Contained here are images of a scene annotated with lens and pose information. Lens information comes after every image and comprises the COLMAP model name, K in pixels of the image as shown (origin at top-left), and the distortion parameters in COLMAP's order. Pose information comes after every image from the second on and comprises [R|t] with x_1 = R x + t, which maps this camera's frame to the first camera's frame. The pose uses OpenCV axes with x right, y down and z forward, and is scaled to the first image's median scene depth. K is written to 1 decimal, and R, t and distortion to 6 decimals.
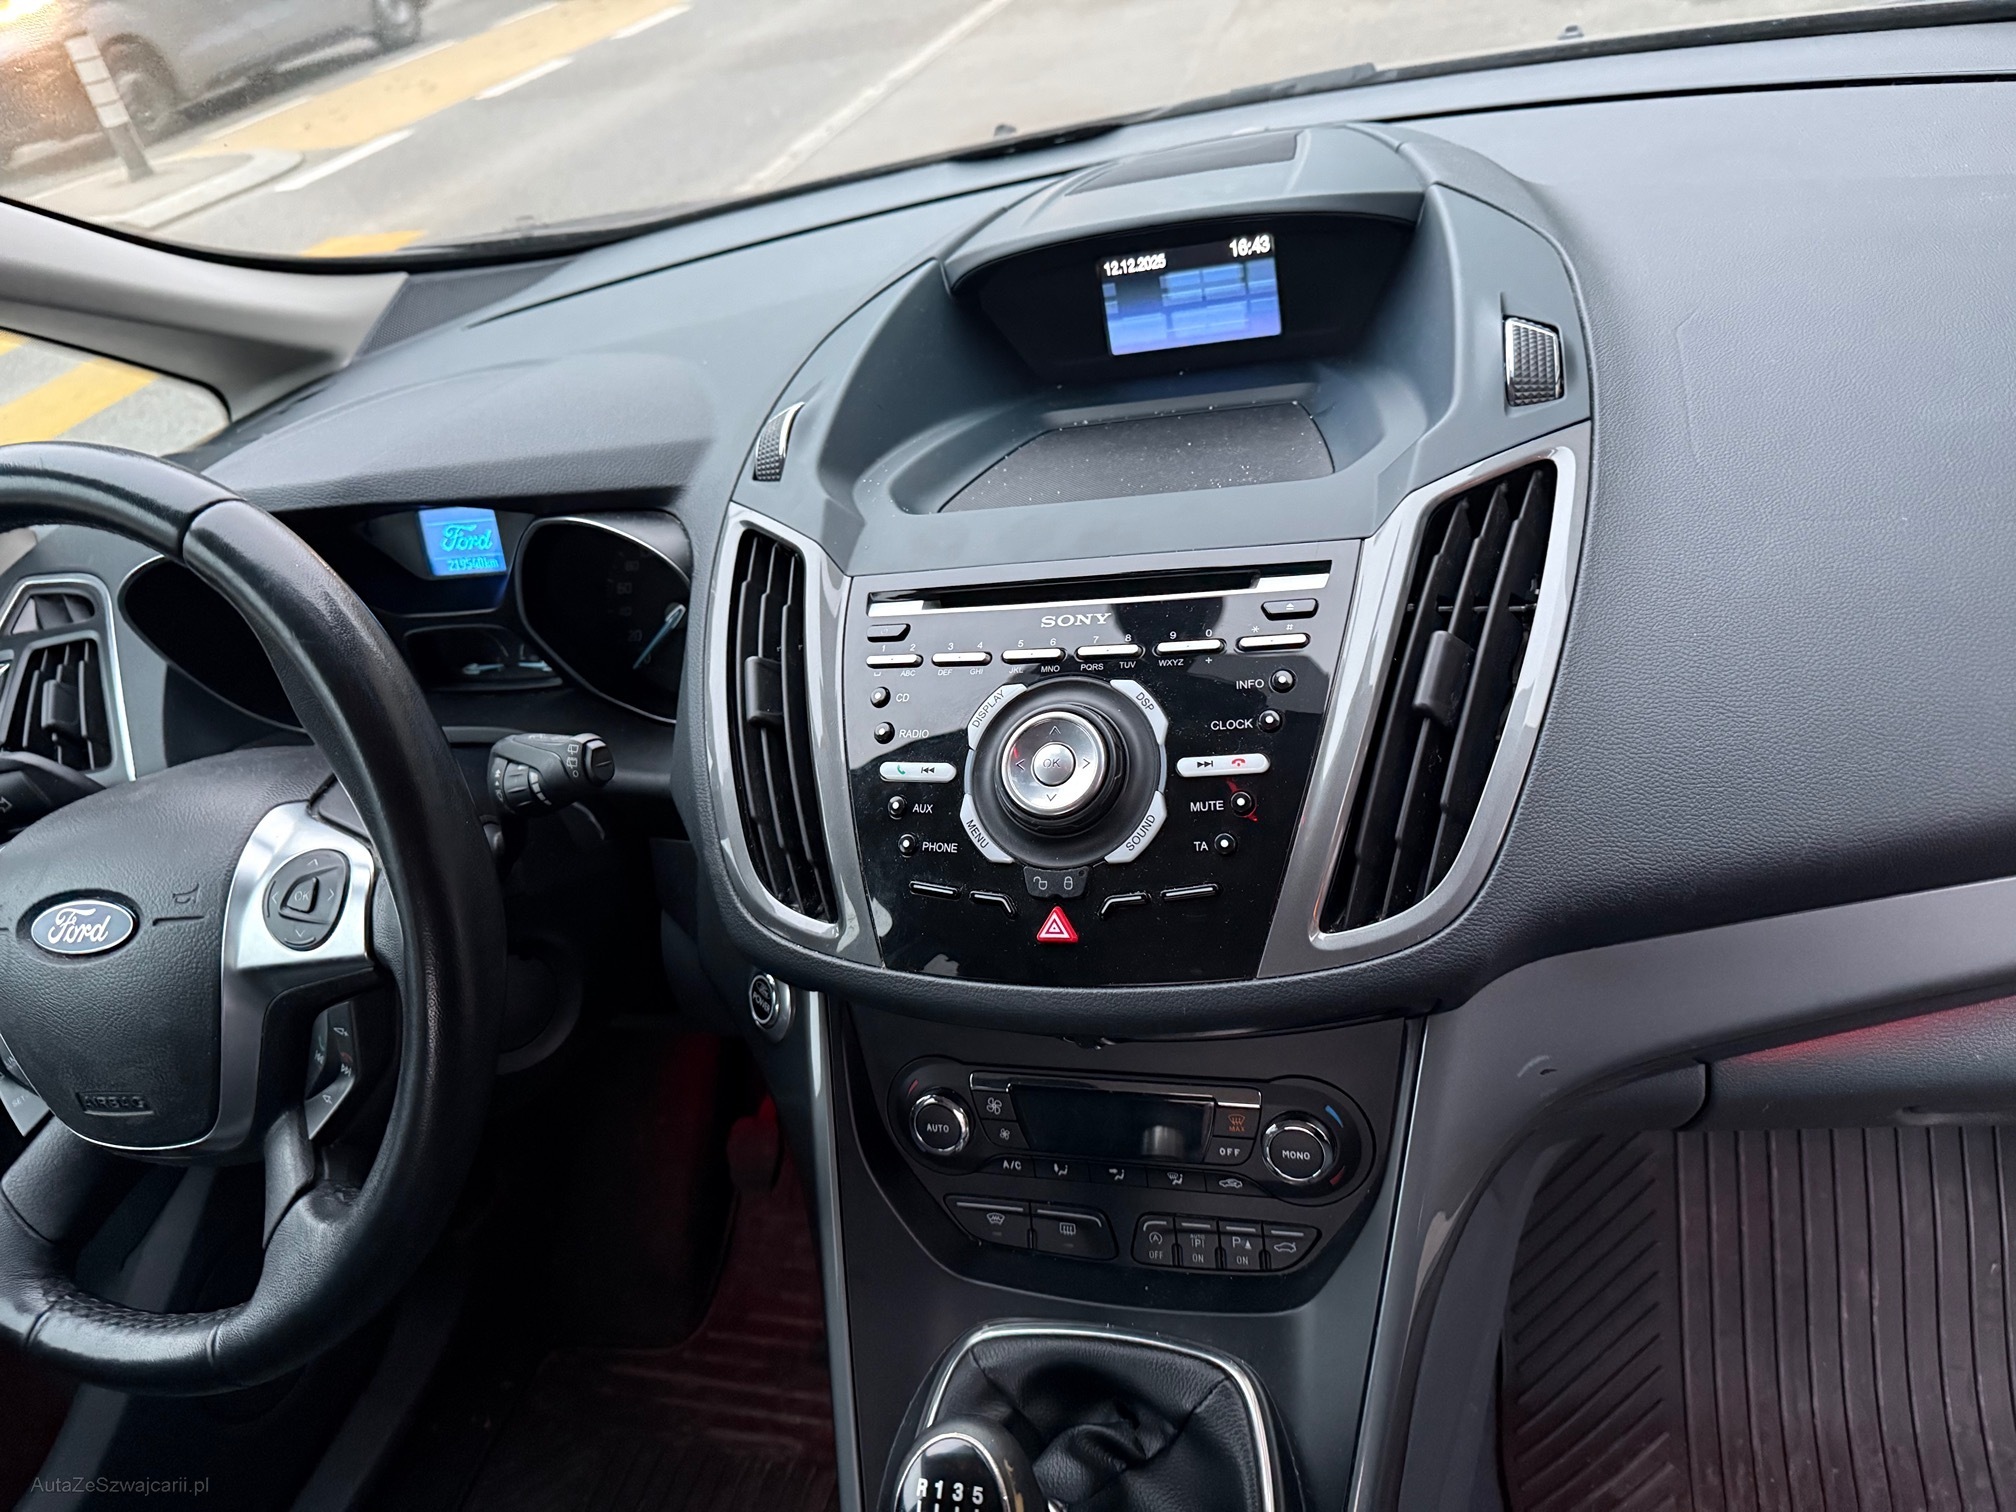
lens RADIAL K [[1433.3, 0, 1007.0], [0, 1433.3, 769.9], [0, 0, 1]] dist [0.026313, -0.039376]
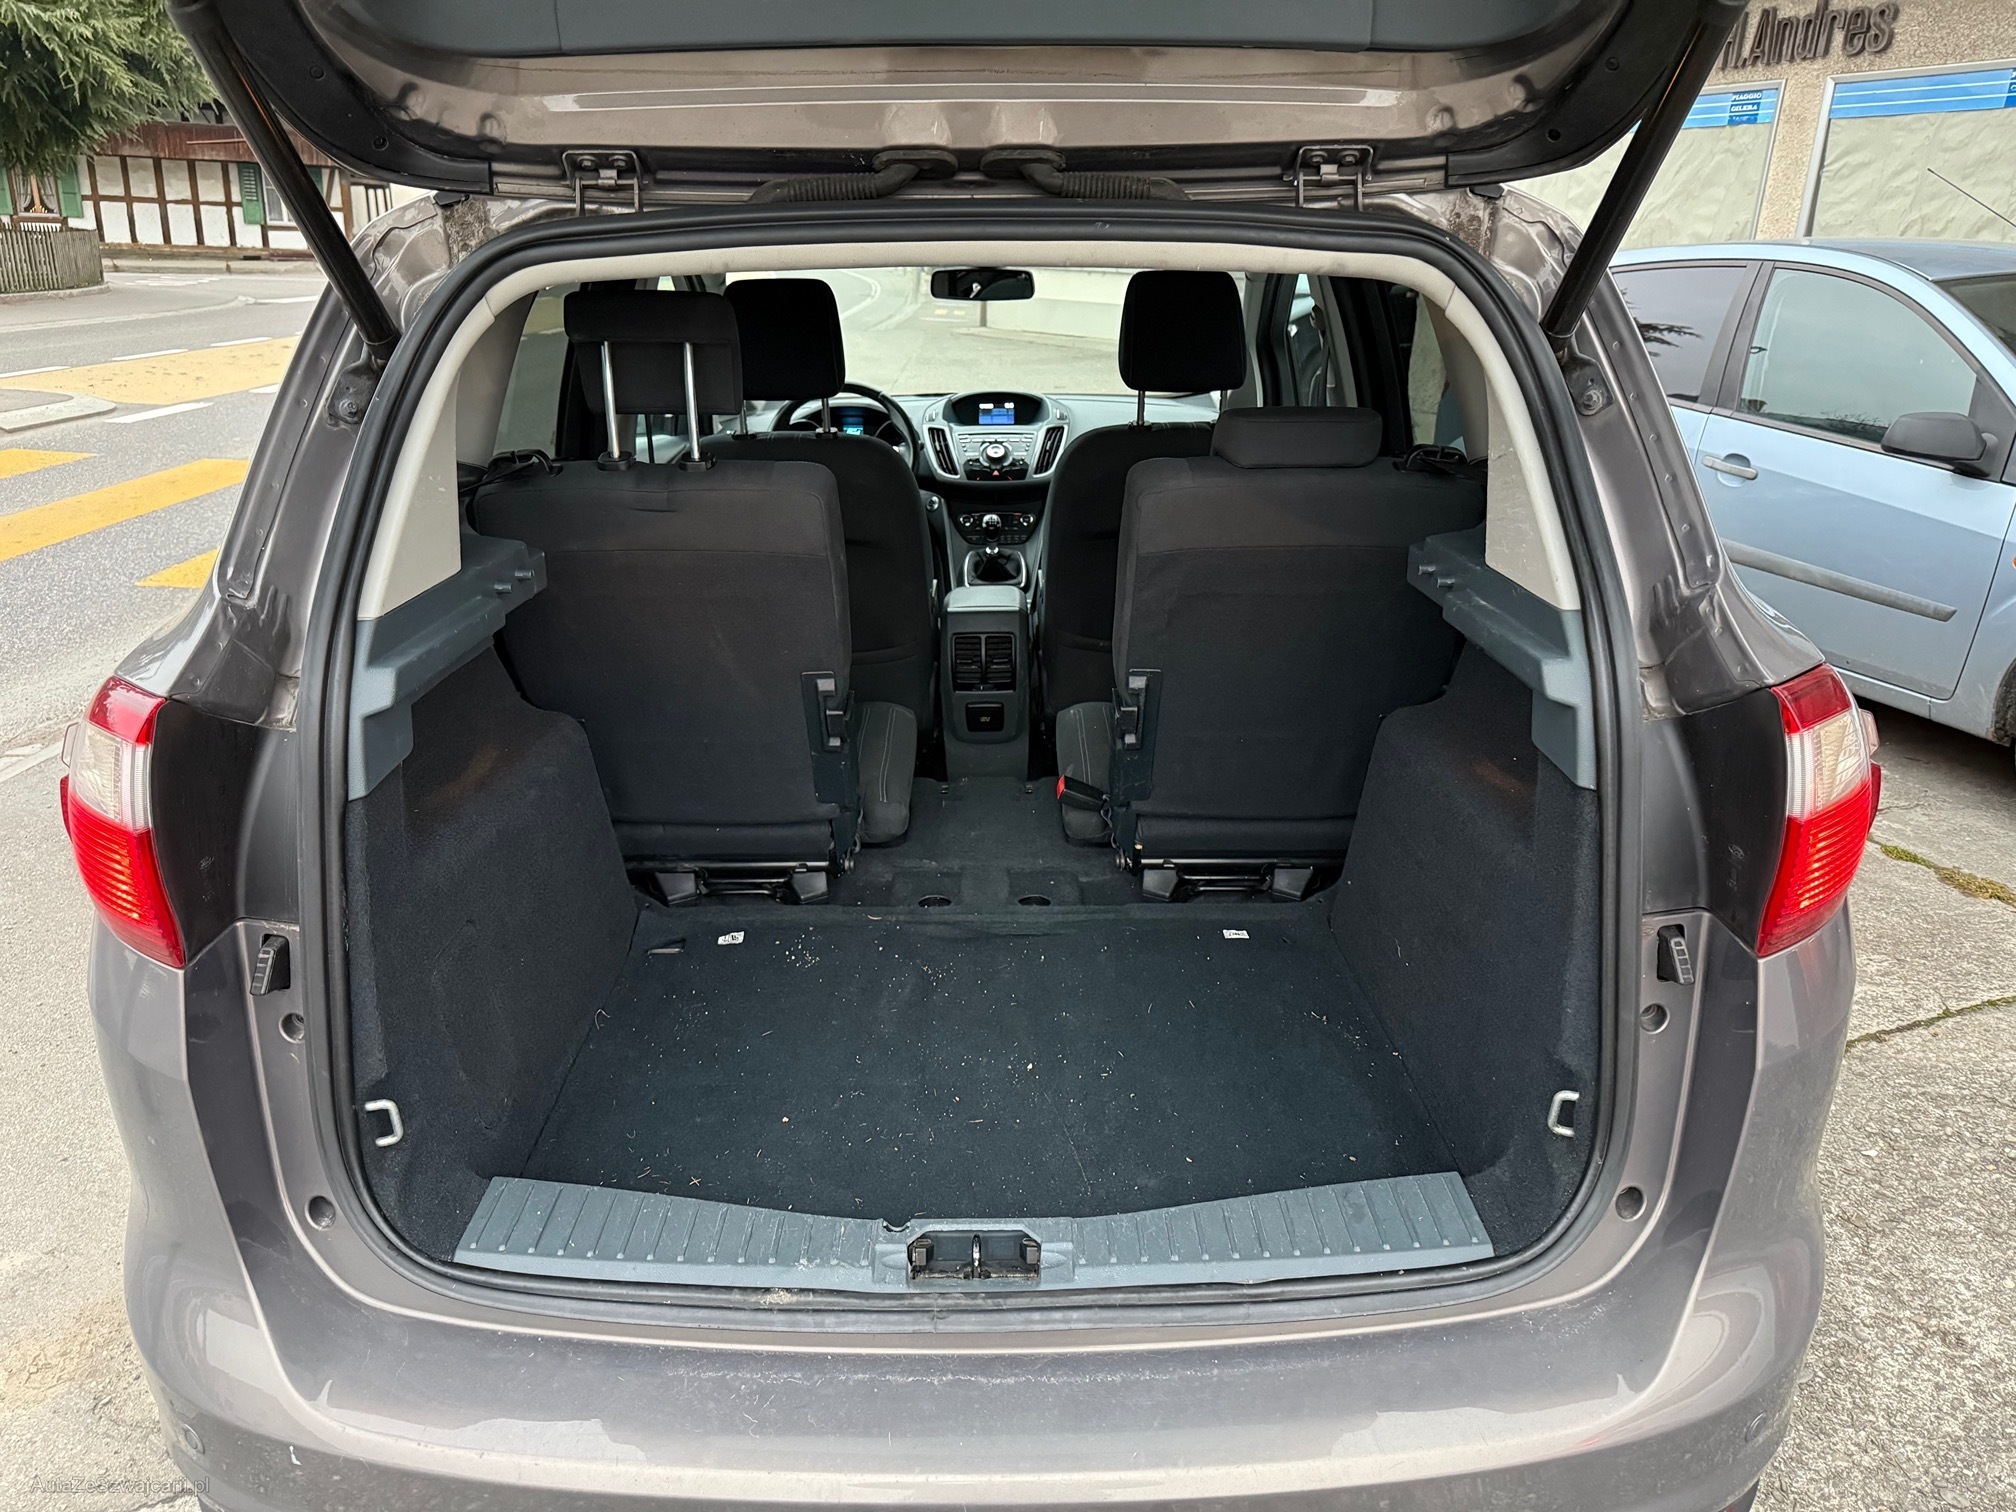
lens RADIAL K [[1418.5, 0, 1002.7], [0, 1418.5, 756.1], [0, 0, 1]] dist [0.011522, -0.016492]
pose [[0.946535, 0.105665, 0.304806, -1.459828], [-0.017154, 0.959986, -0.279523, 2.596211], [-0.322145, 0.259350, 0.910472, -3.787886]]
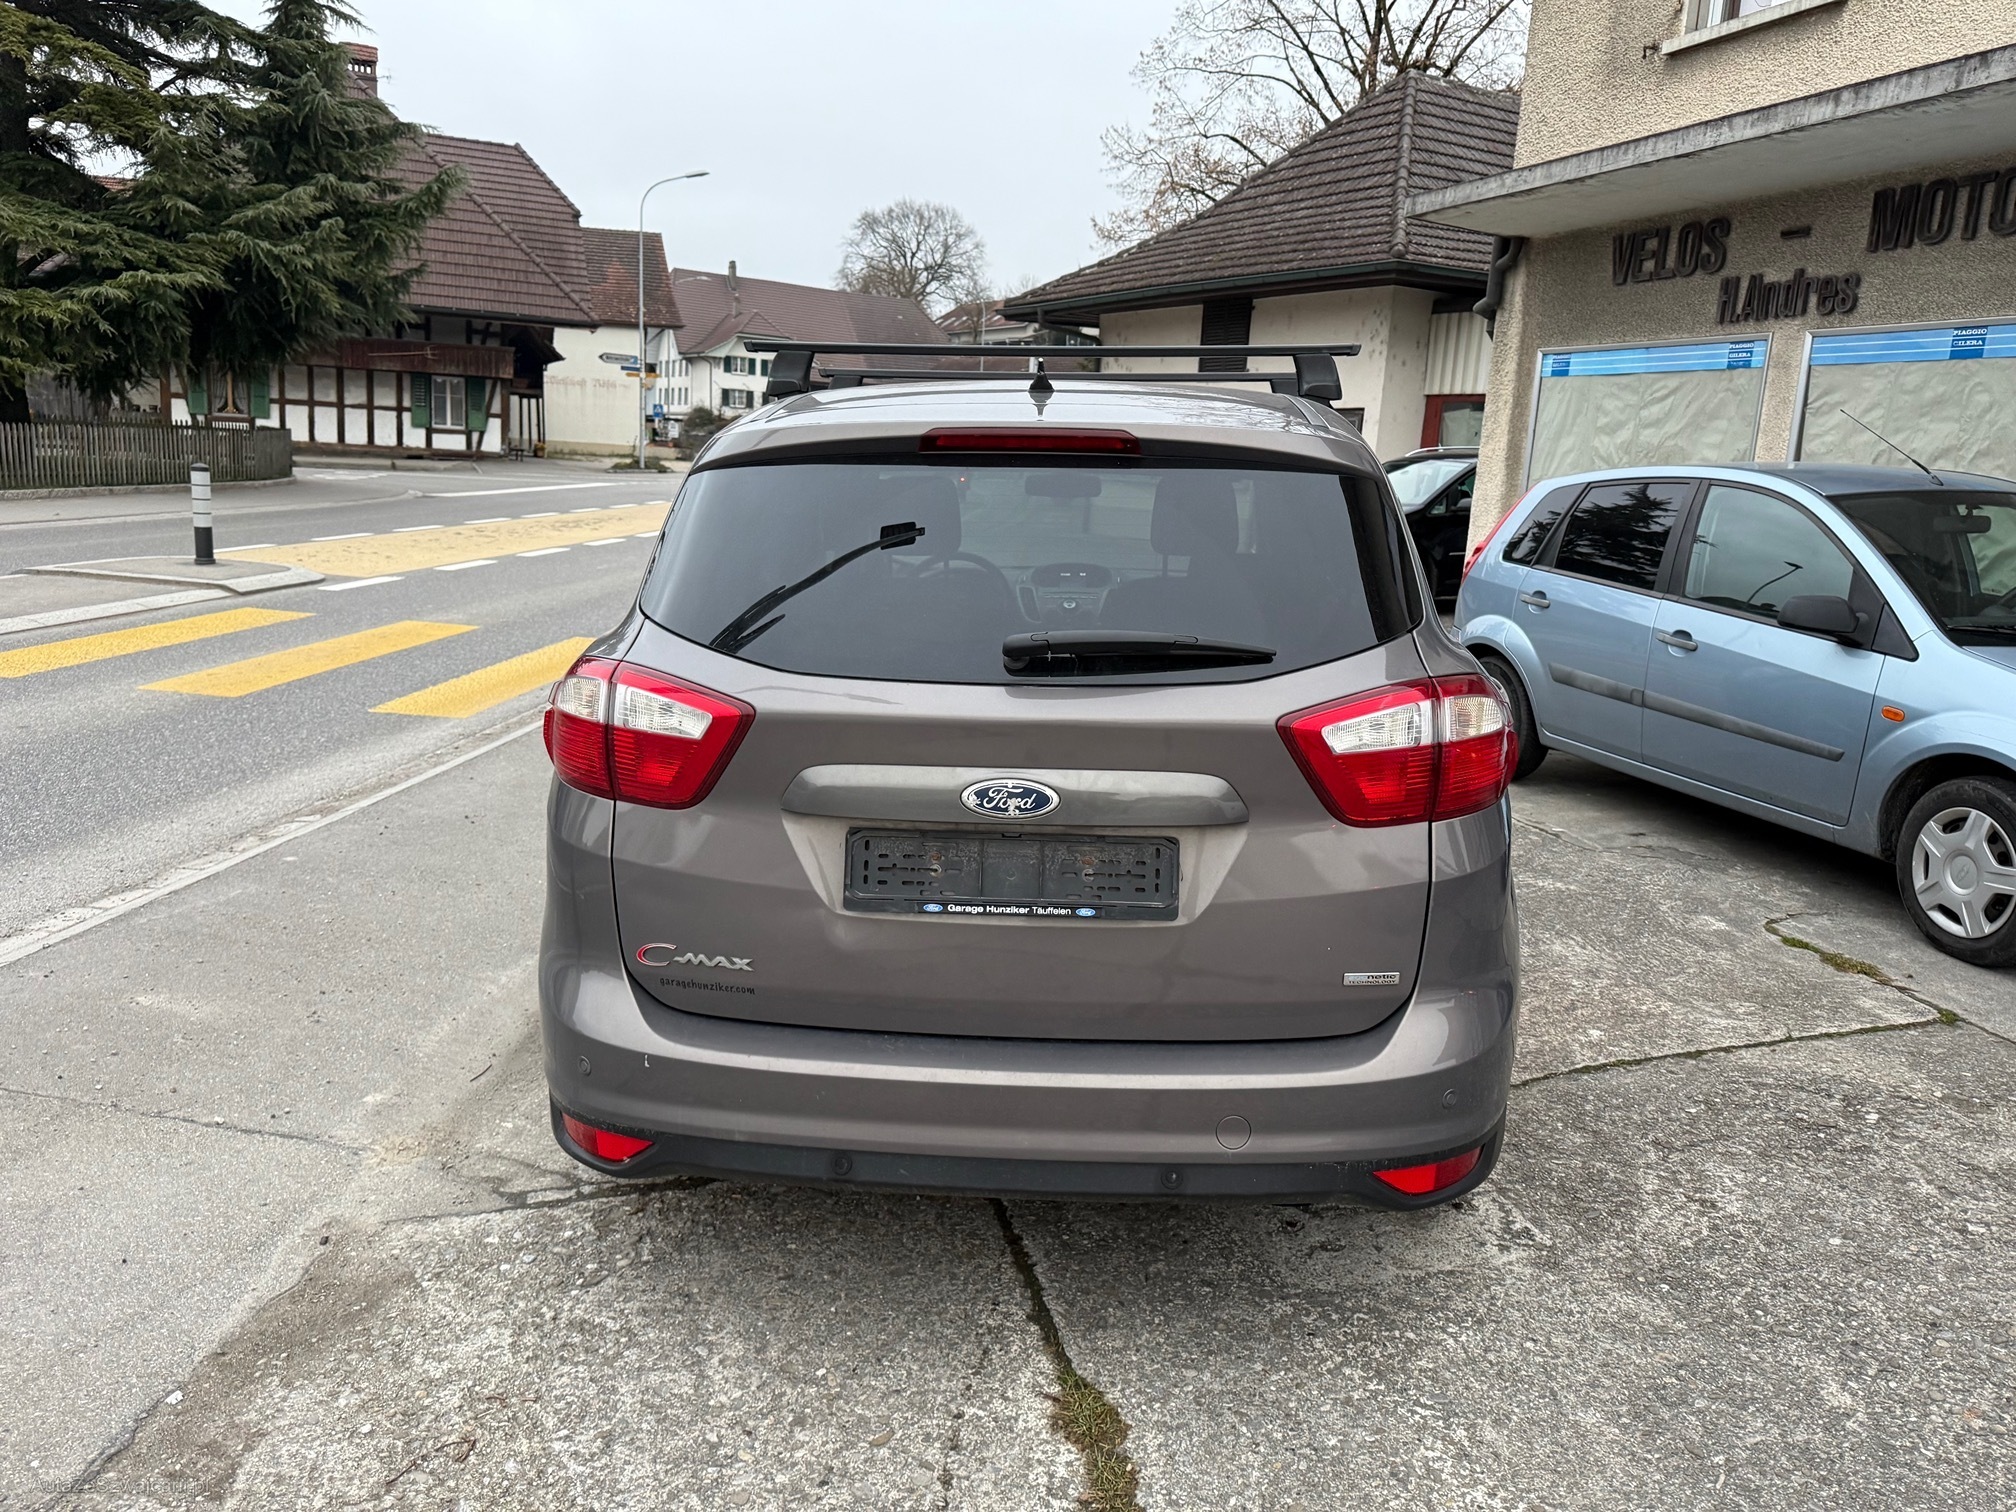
lens RADIAL K [[1442.7, 0, 1010.3], [0, 1442.7, 735.9], [0, 0, 1]] dist [0.031031, -0.047458]
pose [[0.957933, 0.181161, 0.222589, -1.778695], [-0.072847, 0.903674, -0.421979, 3.775685], [-0.277594, 0.388012, 0.878856, -5.366874]]
